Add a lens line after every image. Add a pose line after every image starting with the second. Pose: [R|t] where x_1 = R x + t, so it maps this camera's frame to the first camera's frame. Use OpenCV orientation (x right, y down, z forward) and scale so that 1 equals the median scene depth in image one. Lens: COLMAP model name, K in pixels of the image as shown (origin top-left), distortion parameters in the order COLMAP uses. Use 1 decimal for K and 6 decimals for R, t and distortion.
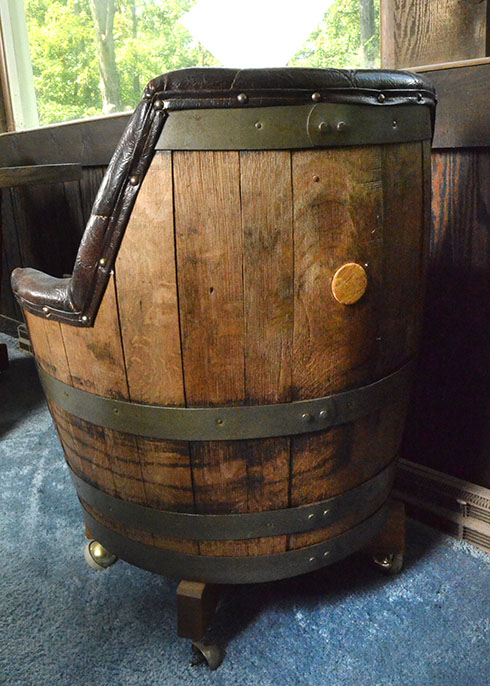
lens RADIAL K [[678.6, 0, 244.8], [0, 678.6, 369.8], [0, 0, 1]] dist [-0.065009, -0.013699]
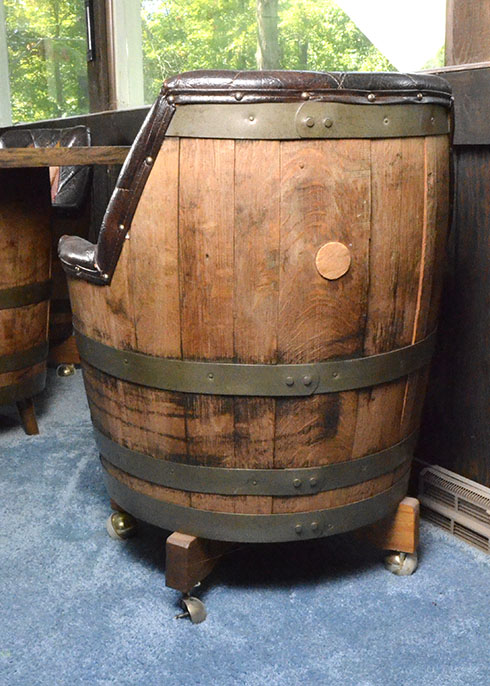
lens RADIAL K [[886.1, 0, 245.0], [0, 886.1, 343.0], [0, 0, 1]] dist [-0.009950, -0.380777]
pose [[0.977454, 0.080944, -0.195019, 0.296740], [-0.097651, 0.992189, -0.077617, 0.129124], [0.187214, 0.094911, 0.977723, -0.418359]]
